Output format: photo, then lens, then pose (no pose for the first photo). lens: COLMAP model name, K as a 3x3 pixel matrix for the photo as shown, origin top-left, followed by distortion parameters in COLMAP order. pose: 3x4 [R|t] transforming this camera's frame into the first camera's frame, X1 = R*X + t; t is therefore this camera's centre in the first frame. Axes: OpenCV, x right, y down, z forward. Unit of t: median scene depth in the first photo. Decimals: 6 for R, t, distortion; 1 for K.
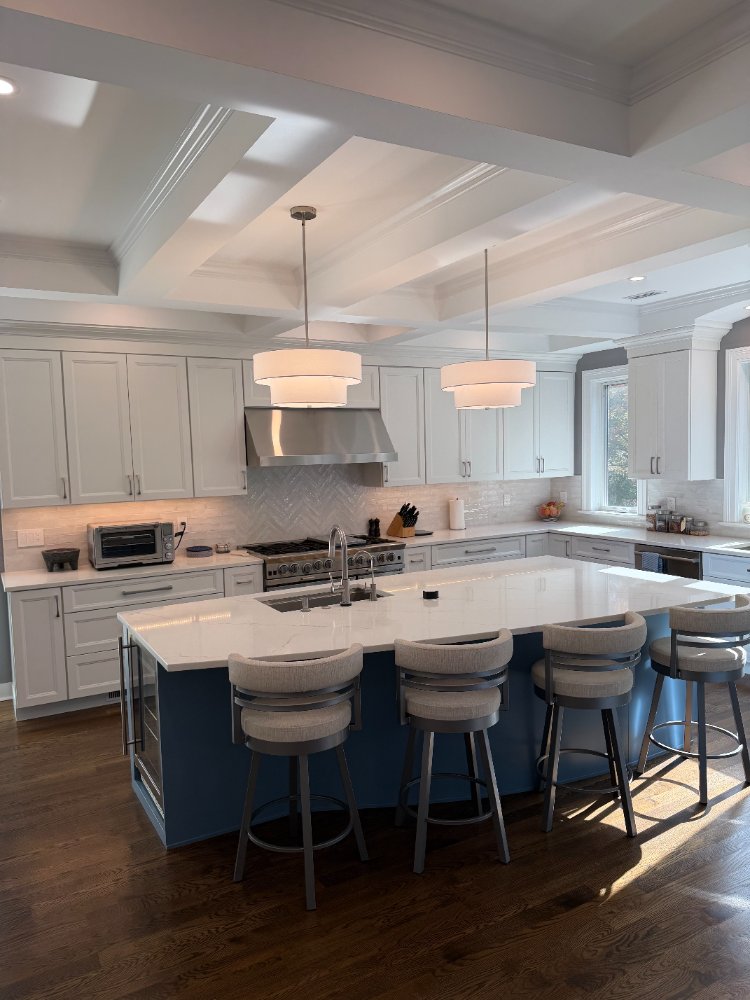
lens RADIAL K [[700.4, 0, 377.3], [0, 700.4, 506.2], [0, 0, 1]] dist [0.068623, -0.070964]
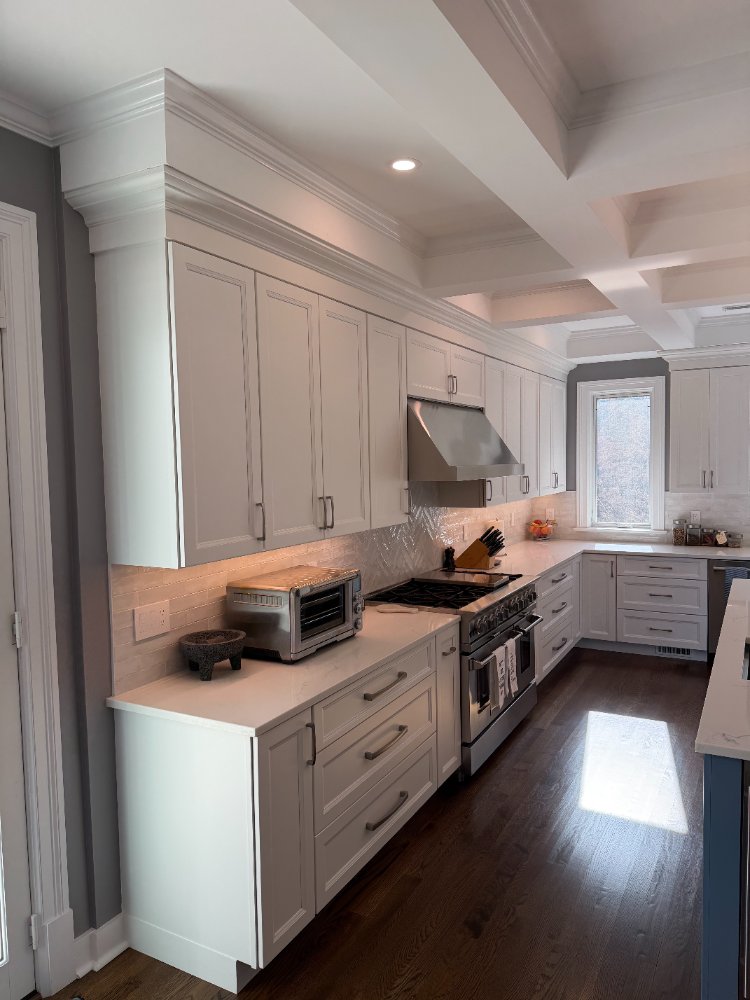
lens RADIAL K [[697.7, 0, 378.1], [0, 697.7, 504.1], [0, 0, 1]] dist [0.096751, -0.130459]
pose [[0.850541, -0.022039, 0.525447, -0.596584], [0.038262, 0.999067, -0.020030, -0.023196], [-0.524515, 0.037141, 0.850590, 0.450843]]
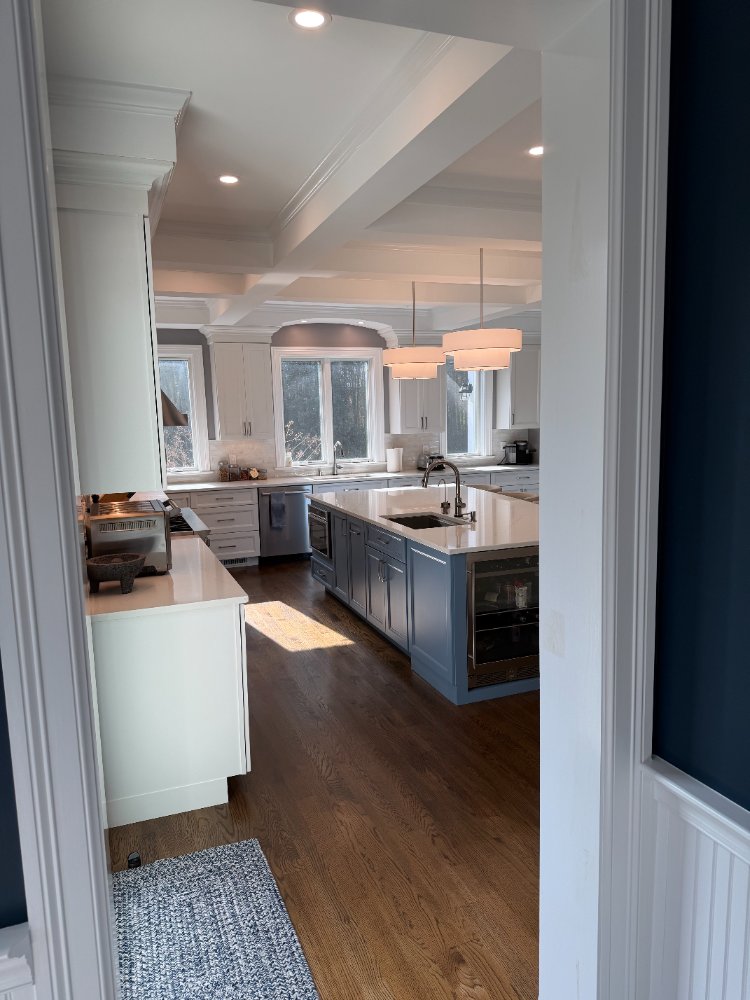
lens RADIAL K [[697.7, 0, 373.1], [0, 697.7, 506.7], [0, 0, 1]] dist [0.096751, -0.130459]
pose [[0.153552, -0.112951, 0.981664, -0.982170], [0.100344, 0.990092, 0.098225, -0.021117], [-0.983032, 0.083421, 0.163365, 0.646139]]
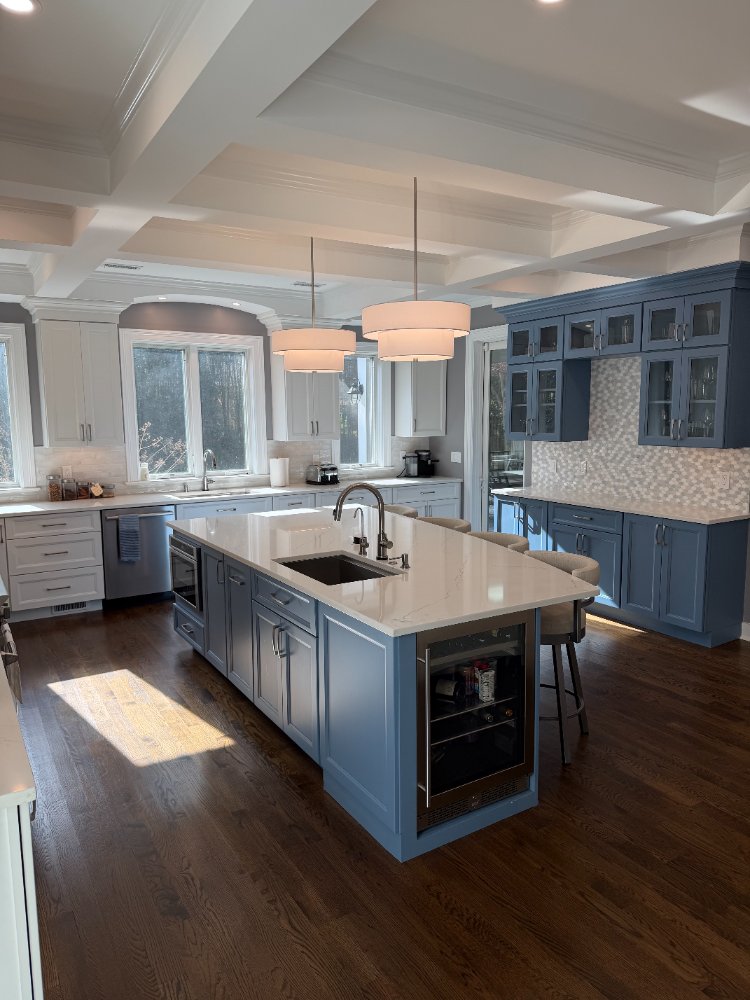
lens RADIAL K [[697.7, 0, 369.7], [0, 697.7, 502.6], [0, 0, 1]] dist [0.096751, -0.130459]
pose [[-0.025981, -0.103981, 0.994240, -0.715842], [0.090226, 0.990272, 0.105923, -0.033241], [-0.995582, 0.092458, -0.016346, 0.707183]]
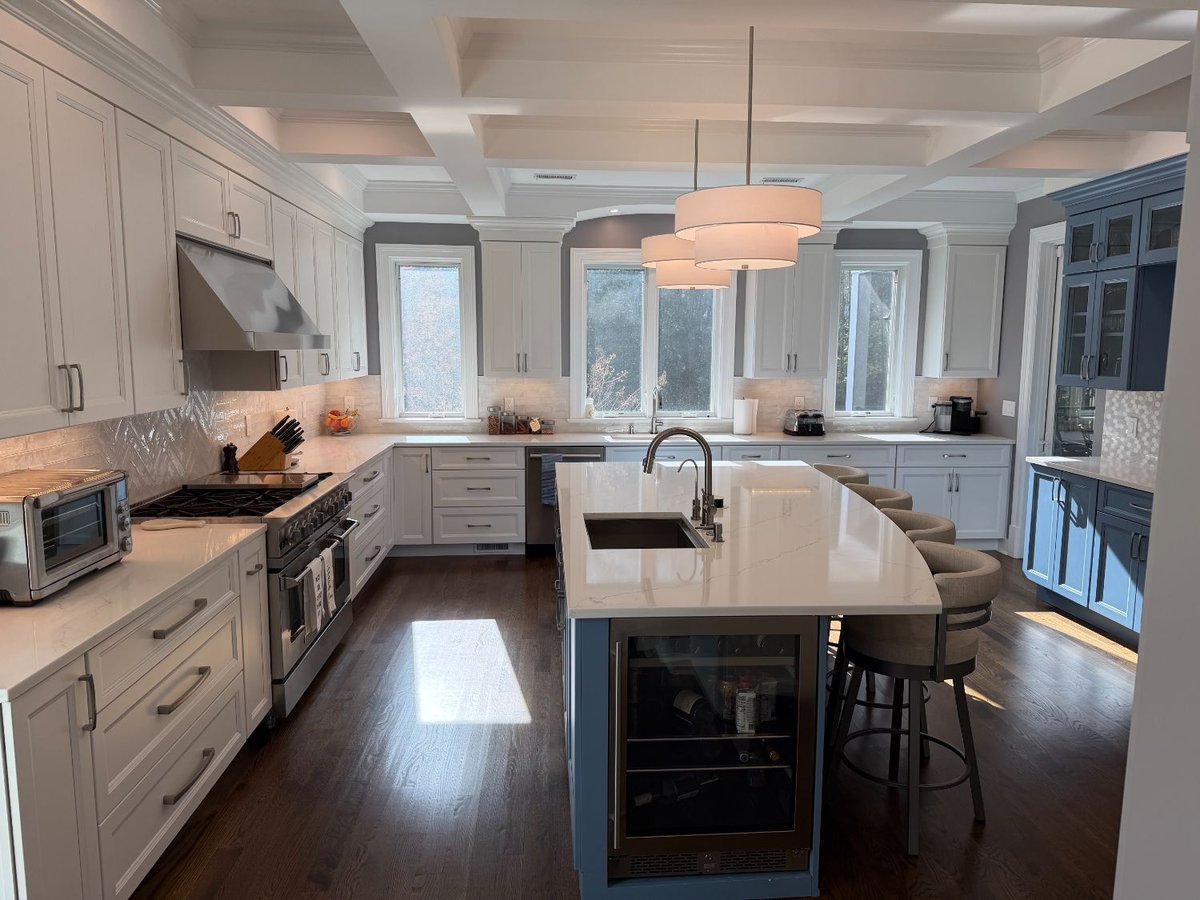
lens RADIAL K [[837.2, 0, 606.5], [0, 837.2, 455.6], [0, 0, 1]] dist [0.096751, -0.130459]
pose [[0.432322, -0.088033, 0.897412, -0.639209], [0.055286, 0.995938, 0.071064, -0.008519], [-0.900023, 0.018891, 0.435433, 0.475937]]
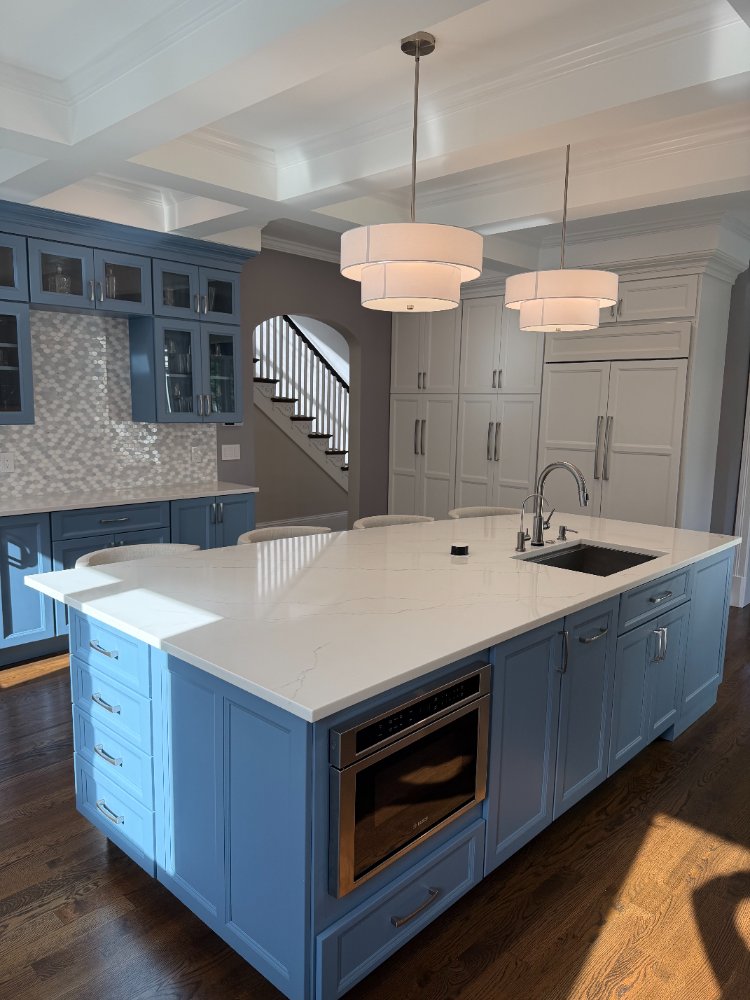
lens RADIAL K [[697.7, 0, 371.8], [0, 697.7, 503.5], [0, 0, 1]] dist [0.096751, -0.130459]
pose [[-0.957730, 0.051544, -0.283013, 0.291093], [-0.014929, 0.973585, 0.227838, -0.080433], [0.287280, 0.222432, -0.931662, 1.225996]]
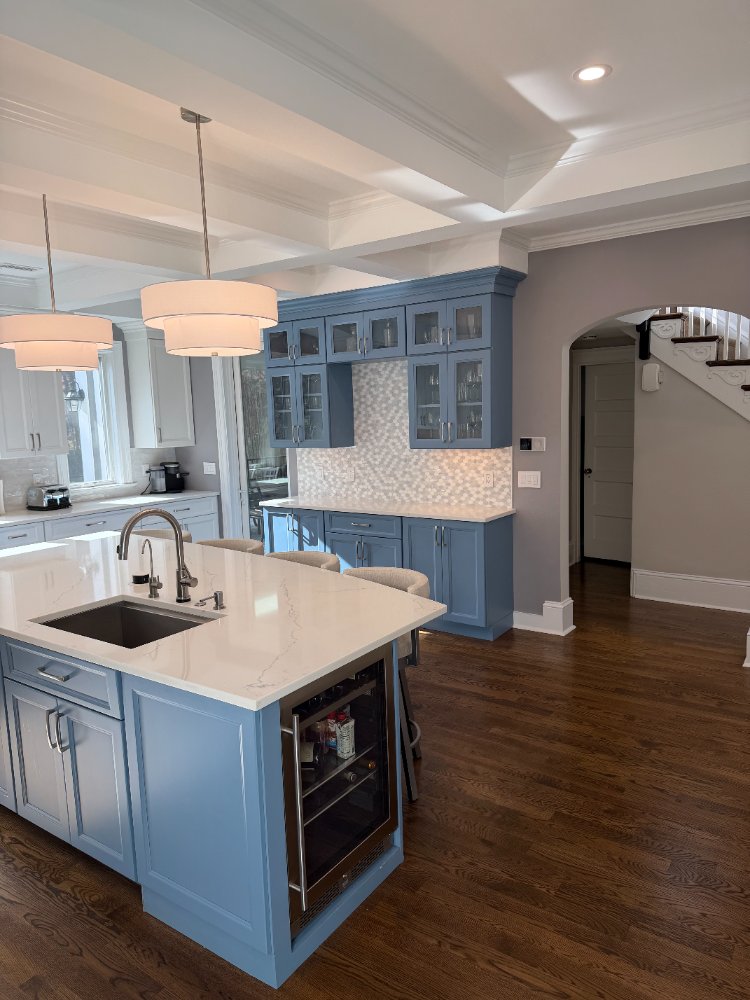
lens RADIAL K [[697.7, 0, 369.8], [0, 697.7, 508.1], [0, 0, 1]] dist [0.096751, -0.130459]
pose [[-0.417814, -0.084735, 0.904573, -0.601128], [0.115604, 0.982590, 0.145439, -0.041545], [-0.901148, 0.165339, -0.400744, 0.768288]]
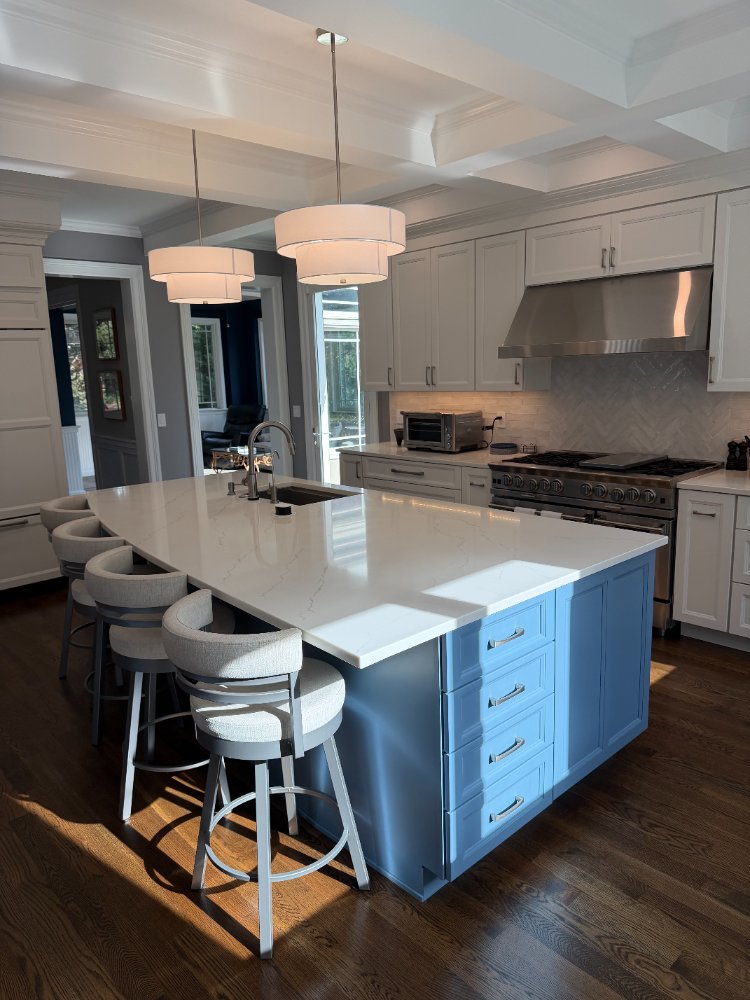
lens RADIAL K [[697.7, 0, 375.1], [0, 697.7, 501.3], [0, 0, 1]] dist [0.096751, -0.130459]
pose [[0.229466, 0.202105, -0.952102, 0.670577], [-0.054772, 0.979335, 0.194685, -0.044330], [0.971774, 0.007475, 0.235794, 0.640715]]
